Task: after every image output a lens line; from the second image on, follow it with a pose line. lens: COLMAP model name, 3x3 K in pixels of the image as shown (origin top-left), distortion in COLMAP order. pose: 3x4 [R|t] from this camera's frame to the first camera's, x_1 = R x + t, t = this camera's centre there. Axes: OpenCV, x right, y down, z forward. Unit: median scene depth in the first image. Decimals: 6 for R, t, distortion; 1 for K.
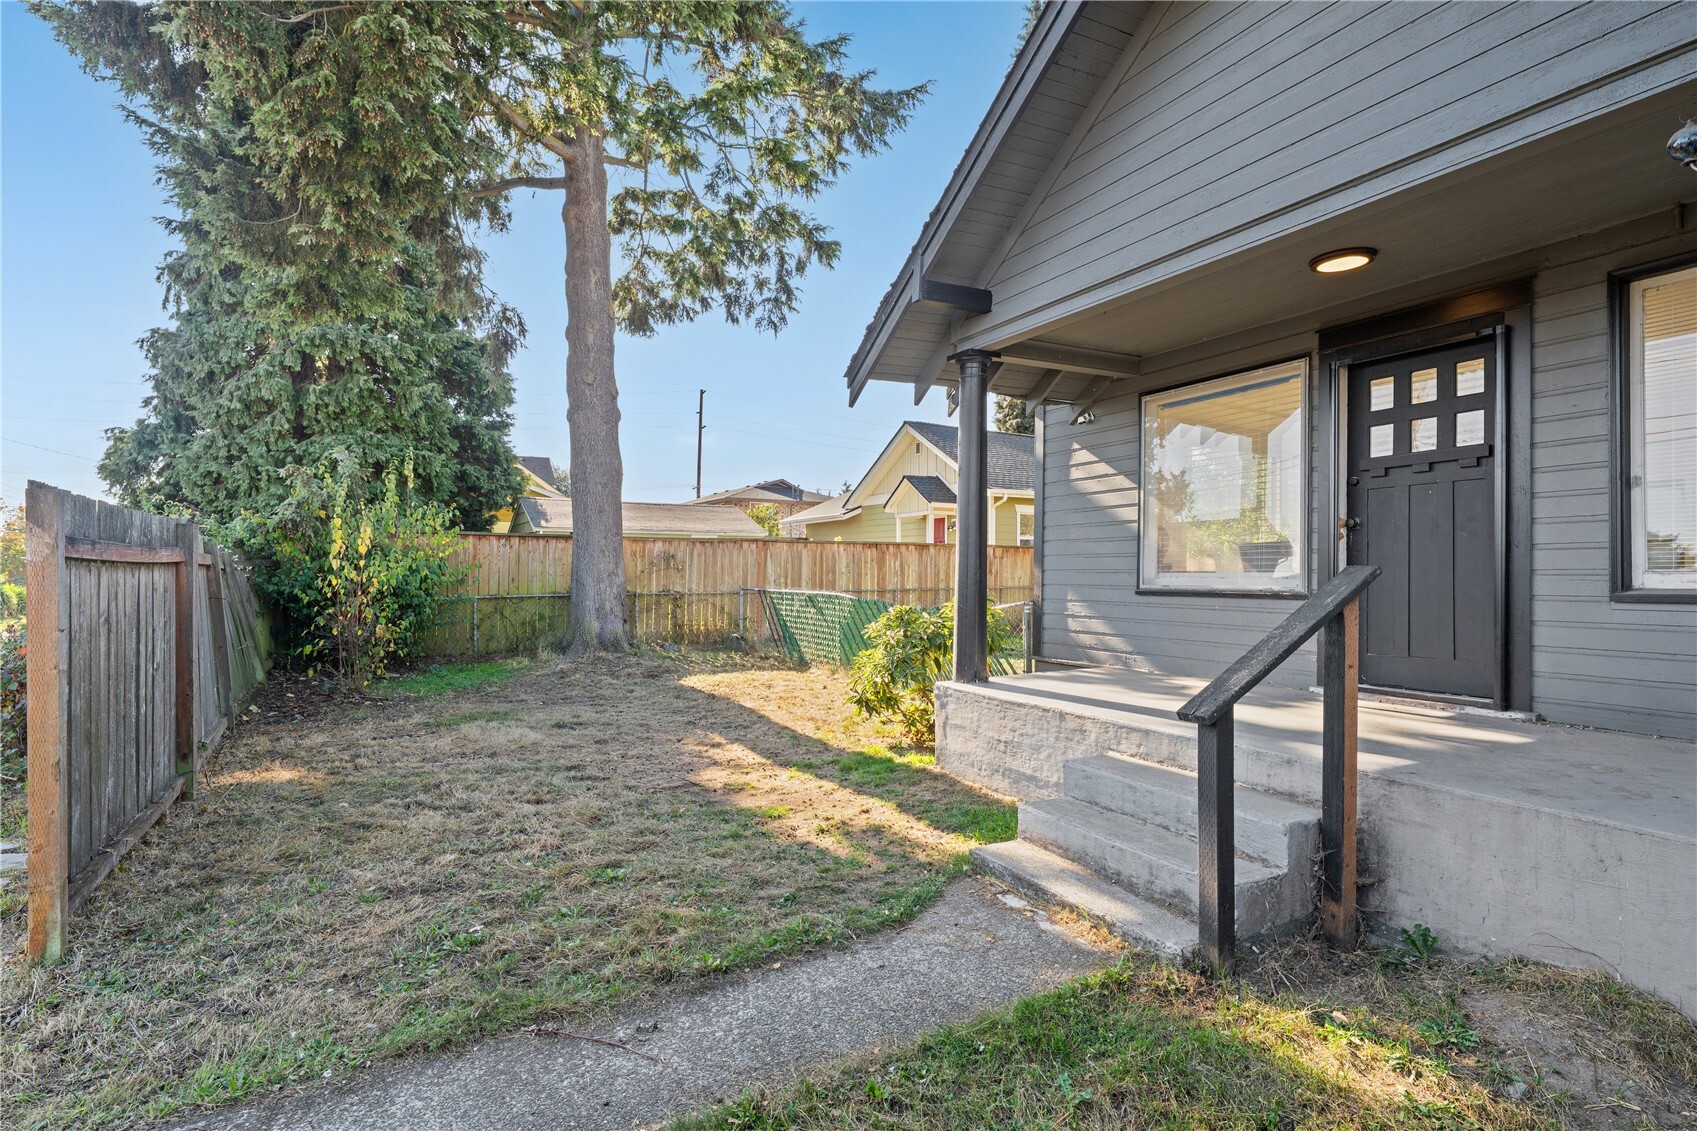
lens RADIAL K [[868.3, 0, 848.5], [0, 868.3, 565.5], [0, 0, 1]] dist [-0.000358, 0.000220]
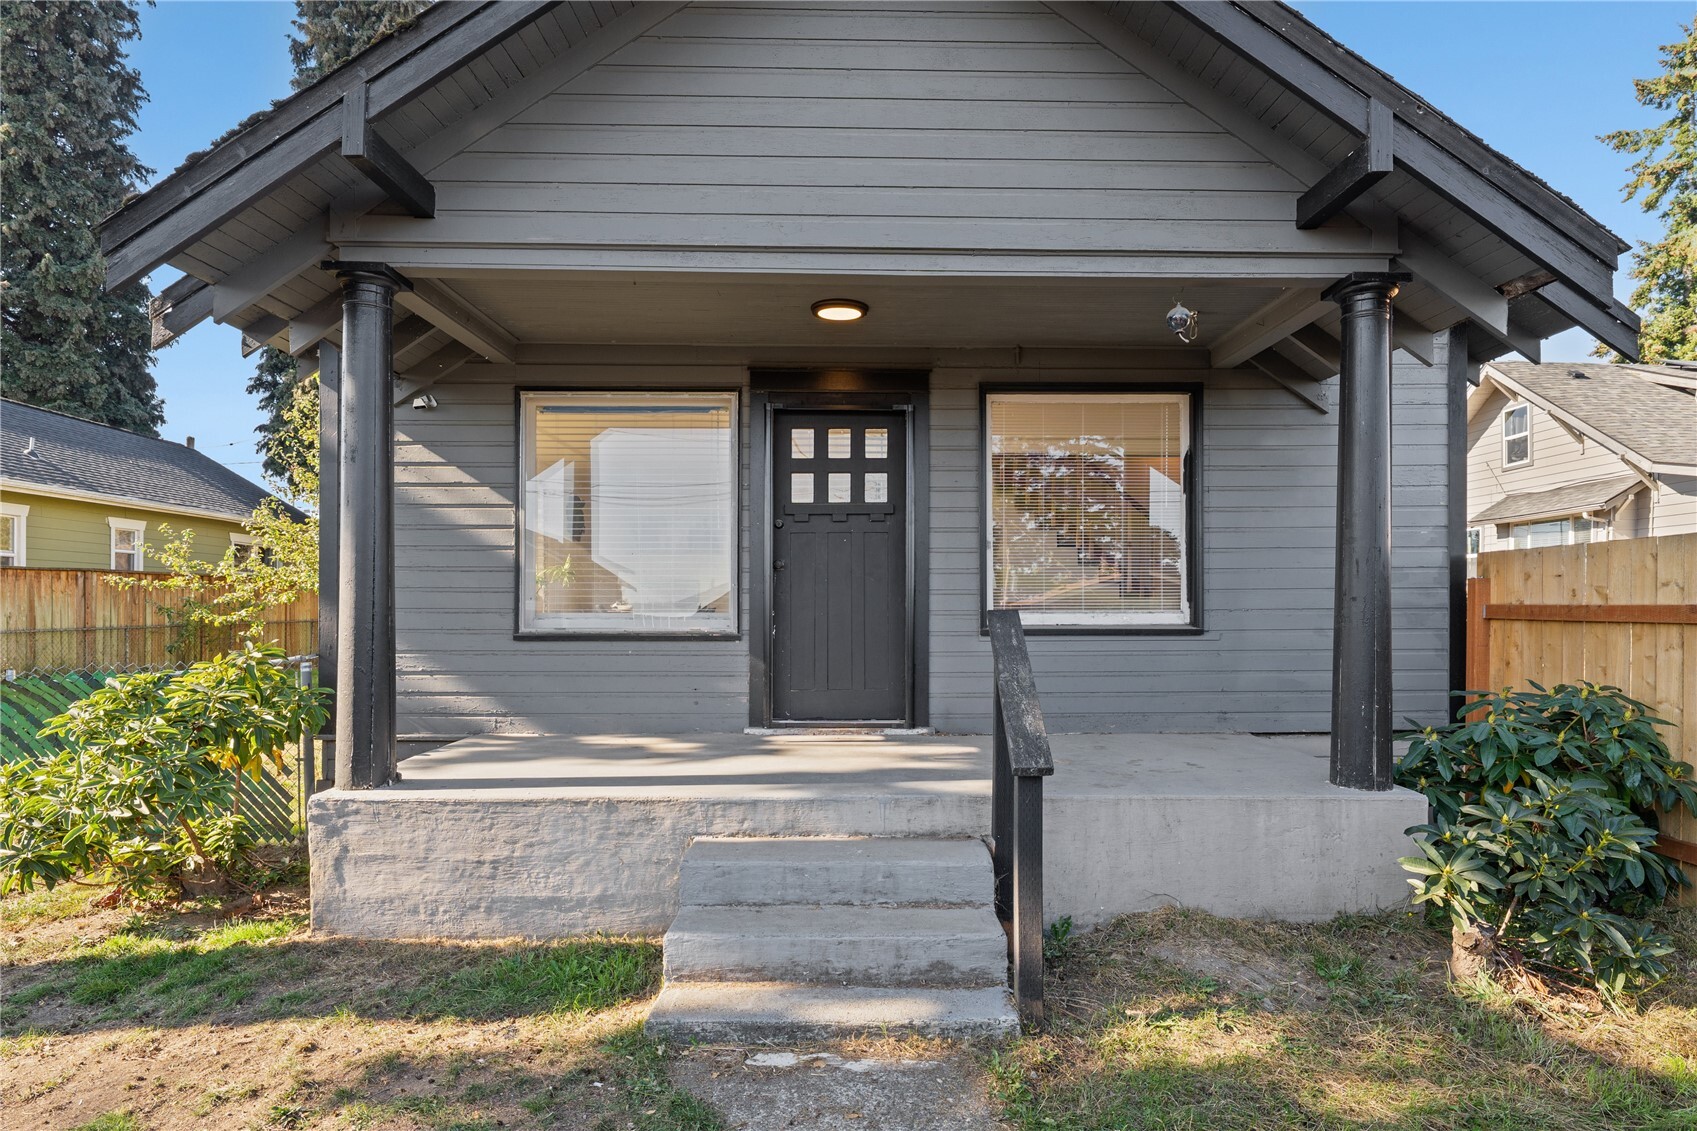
lens RADIAL K [[921.0, 0, 848.8], [0, 921.0, 619.9], [0, 0, 1]] dist [-0.000428, -0.000308]
pose [[0.439732, -0.013102, 0.898034, -0.375677], [-0.009018, 0.999779, 0.019002, -0.005127], [-0.898084, -0.016454, 0.439516, 0.463030]]
